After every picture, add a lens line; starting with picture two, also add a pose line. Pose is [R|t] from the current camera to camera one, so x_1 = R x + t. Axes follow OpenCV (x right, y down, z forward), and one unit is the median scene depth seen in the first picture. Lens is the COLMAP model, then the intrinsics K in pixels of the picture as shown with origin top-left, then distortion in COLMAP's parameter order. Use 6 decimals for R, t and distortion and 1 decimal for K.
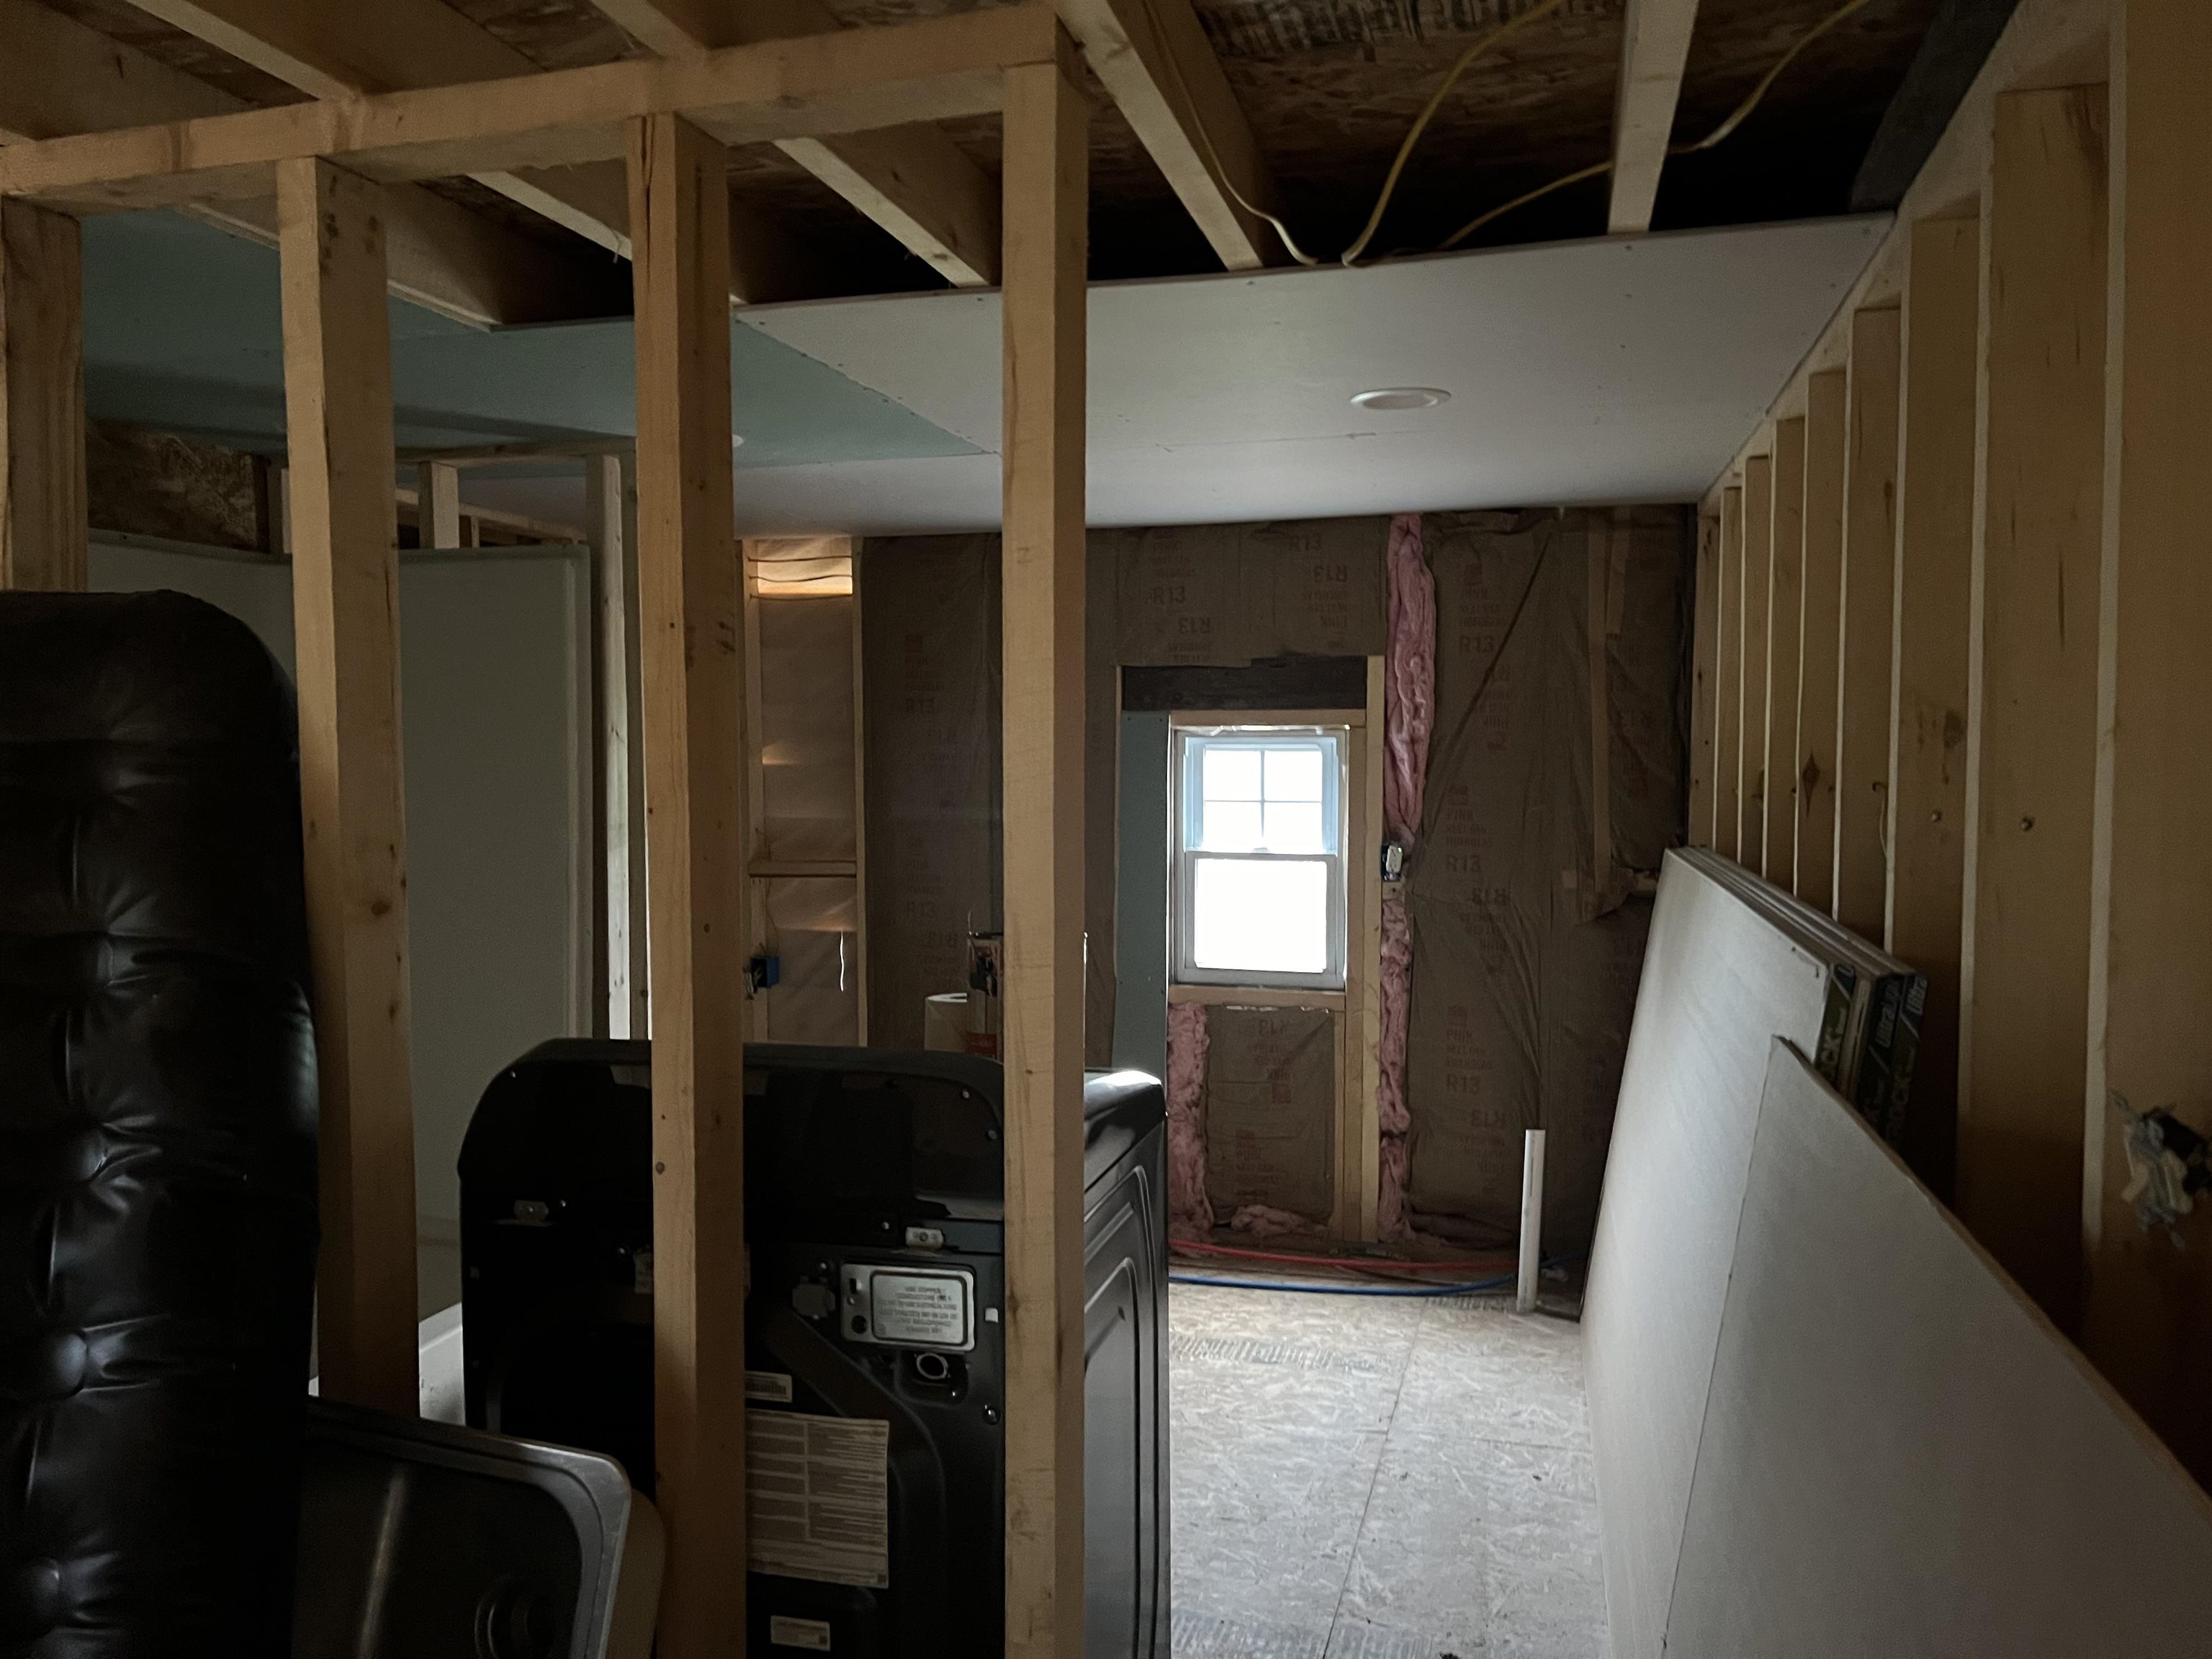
lens RADIAL K [[1650.8, 0, 1117.9], [0, 1650.8, 837.7], [0, 0, 1]] dist [0.039020, -0.046546]
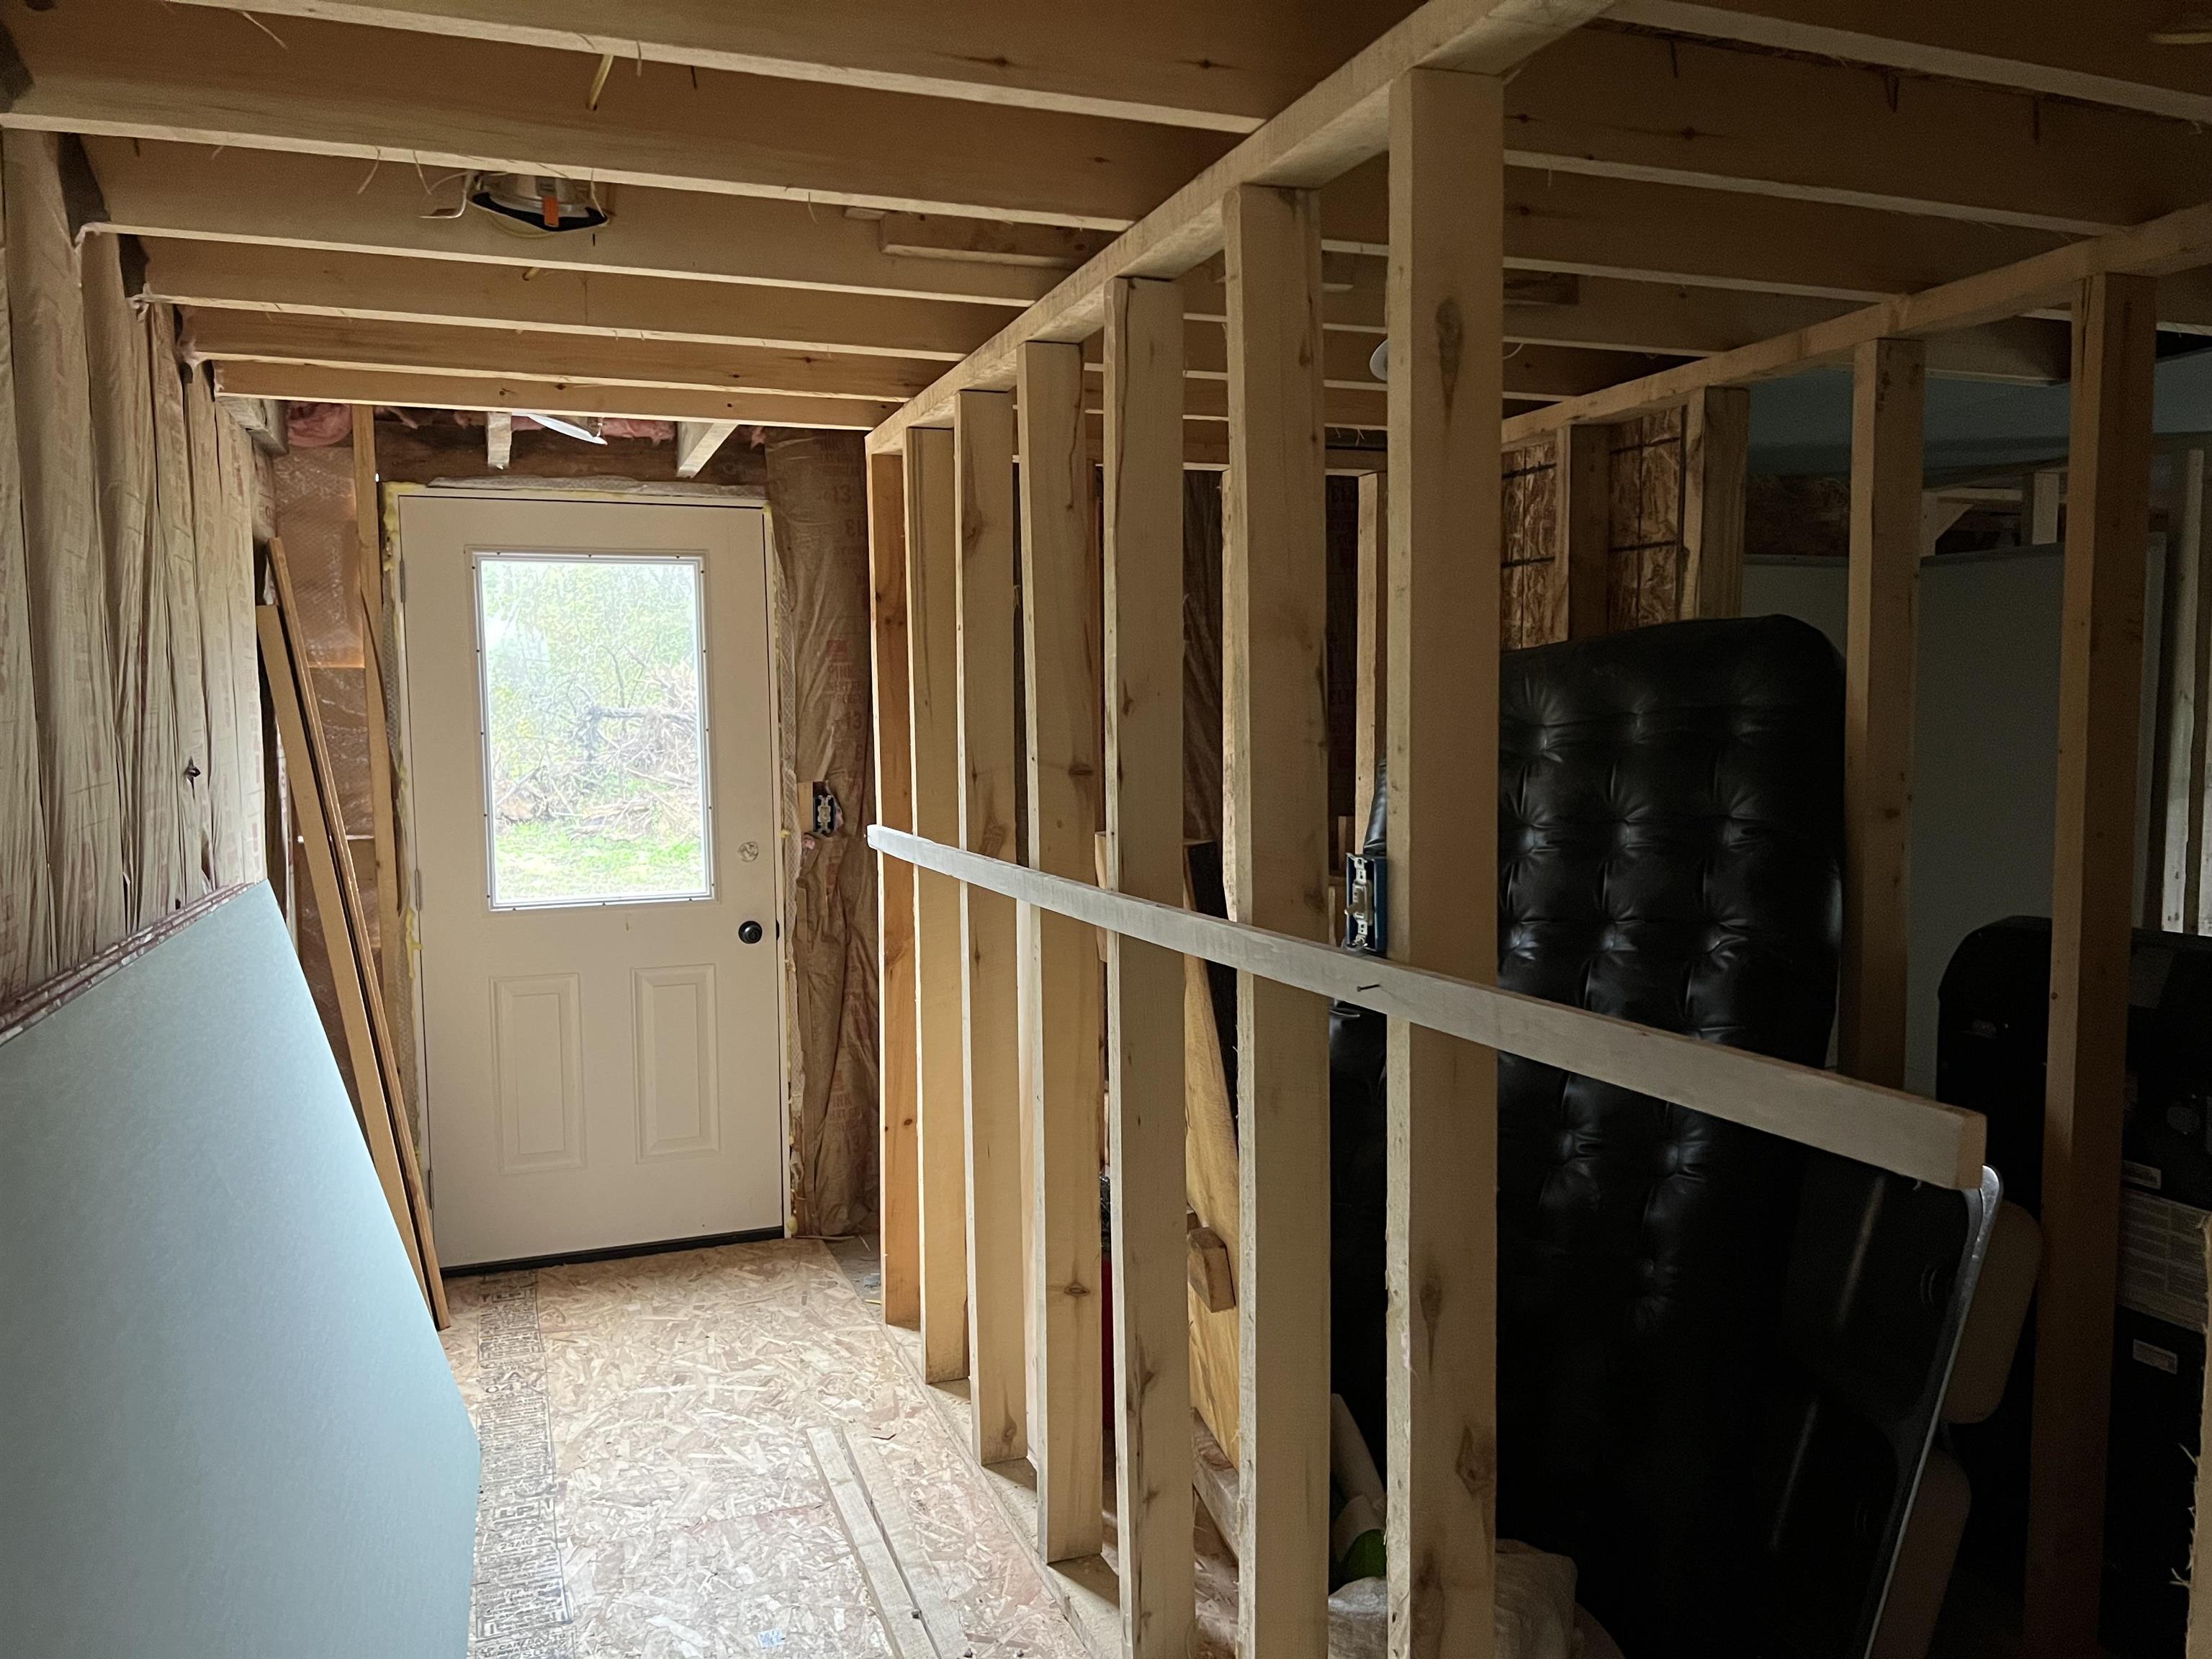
lens RADIAL K [[1650.8, 0, 1117.9], [0, 1650.8, 837.7], [0, 0, 1]] dist [0.039020, -0.046546]
pose [[0.584780, 0.057768, -0.809132, 0.397375], [-0.043486, 0.998259, 0.039843, 0.035869], [0.810026, 0.011886, 0.586274, -0.503069]]
